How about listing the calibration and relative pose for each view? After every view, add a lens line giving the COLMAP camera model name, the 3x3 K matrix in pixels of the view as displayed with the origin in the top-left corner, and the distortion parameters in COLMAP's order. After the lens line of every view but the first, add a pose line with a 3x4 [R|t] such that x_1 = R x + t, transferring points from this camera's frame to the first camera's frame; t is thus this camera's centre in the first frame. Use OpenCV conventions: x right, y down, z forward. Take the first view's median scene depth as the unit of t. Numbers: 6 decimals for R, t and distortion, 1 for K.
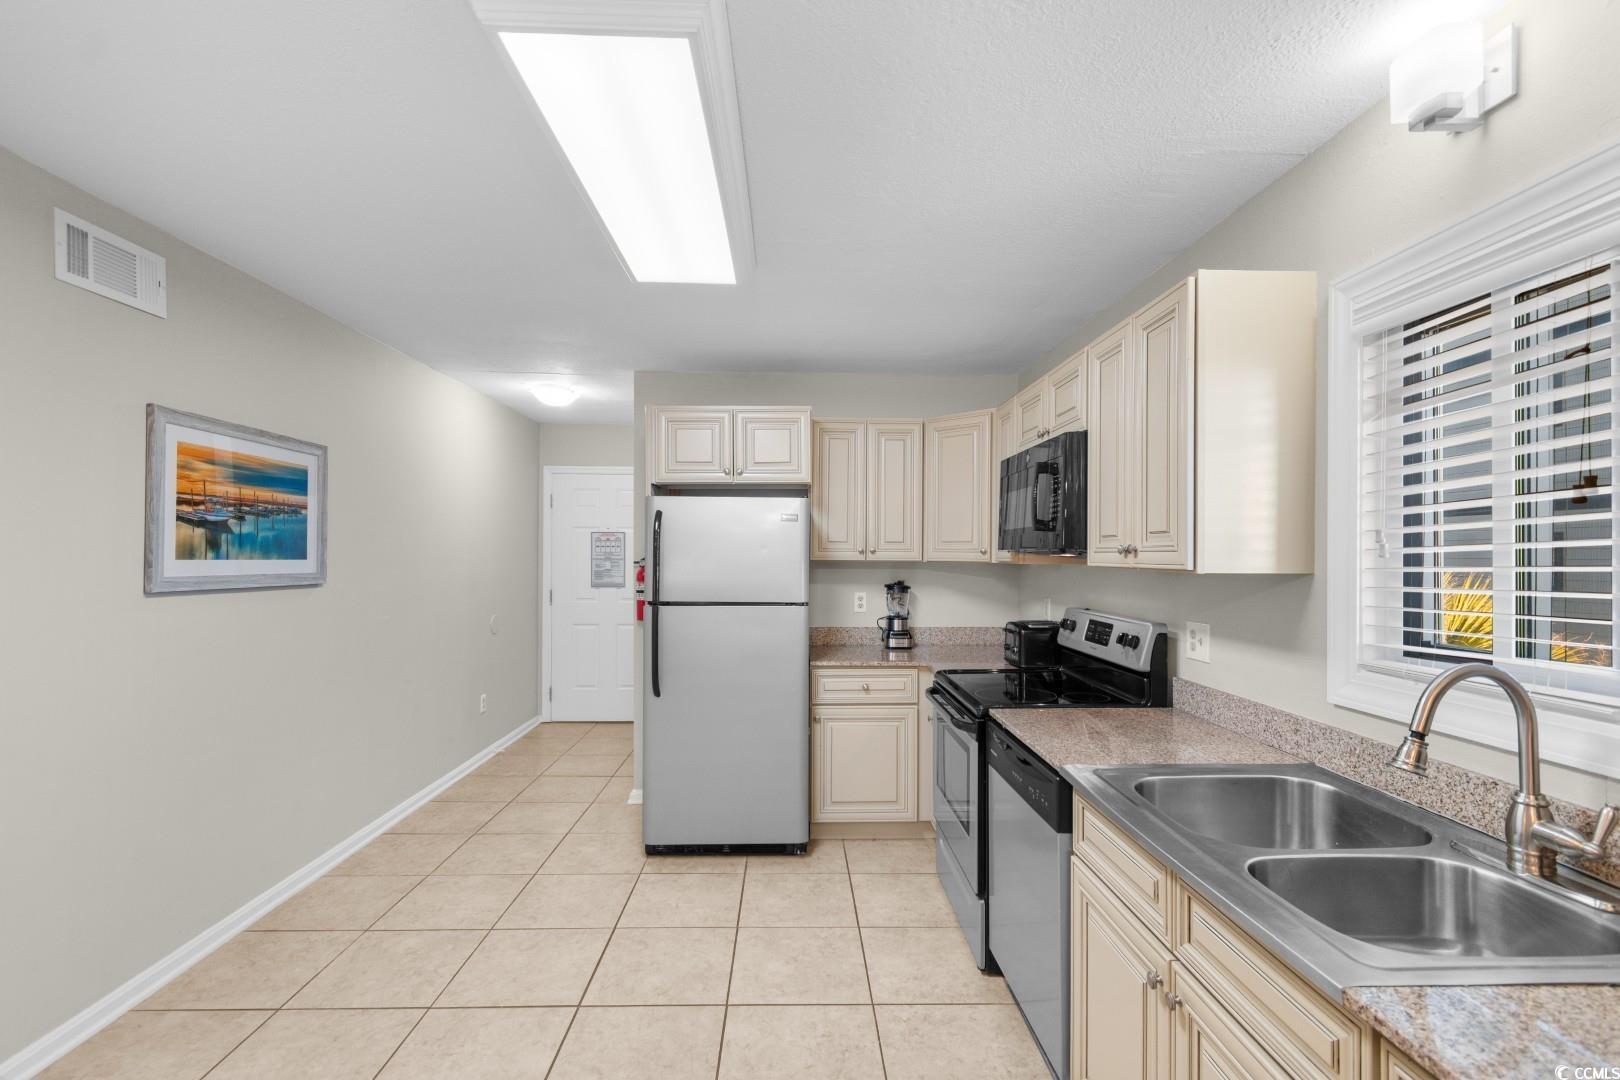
lens RADIAL K [[709.5, 0, 815.9], [0, 709.5, 548.5], [0, 0, 1]] dist [0.000879, -0.000225]
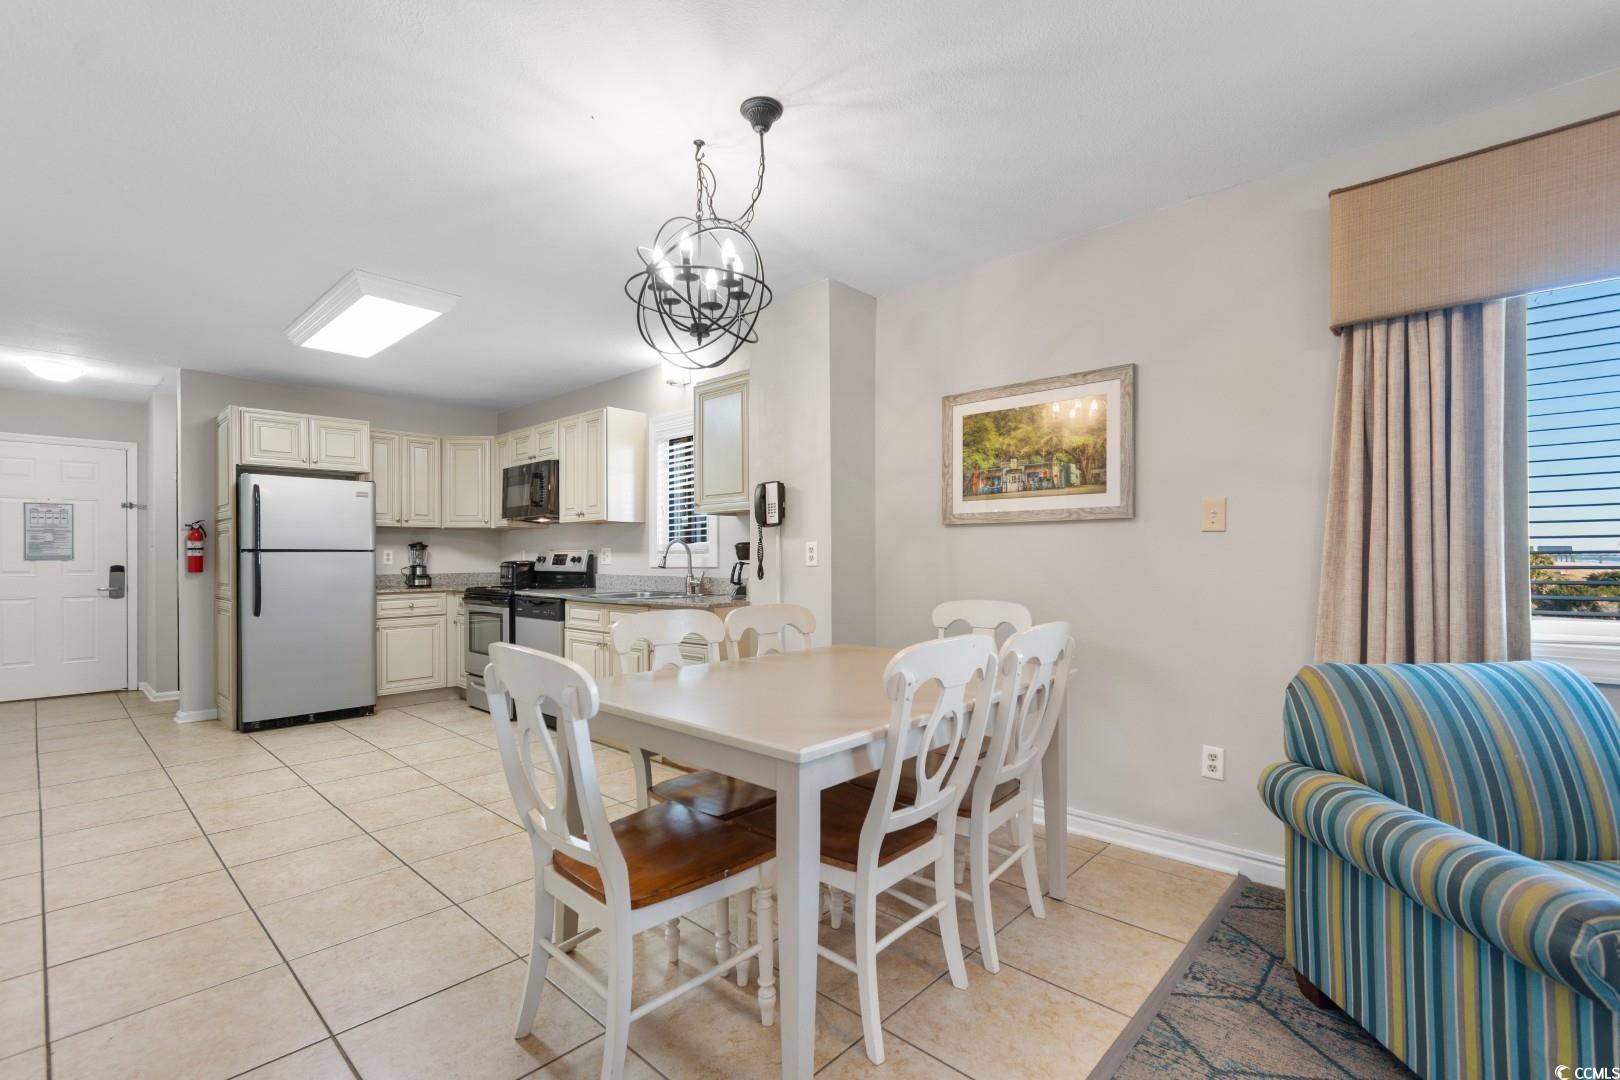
lens RADIAL K [[723.9, 0, 805.5], [0, 723.9, 555.2], [0, 0, 1]] dist [0.002873, -0.000250]
pose [[0.706198, -0.007309, 0.707977, -0.486571], [0.003684, 0.999971, 0.006648, 0.083648], [-0.708005, -0.002087, 0.706204, -0.813155]]
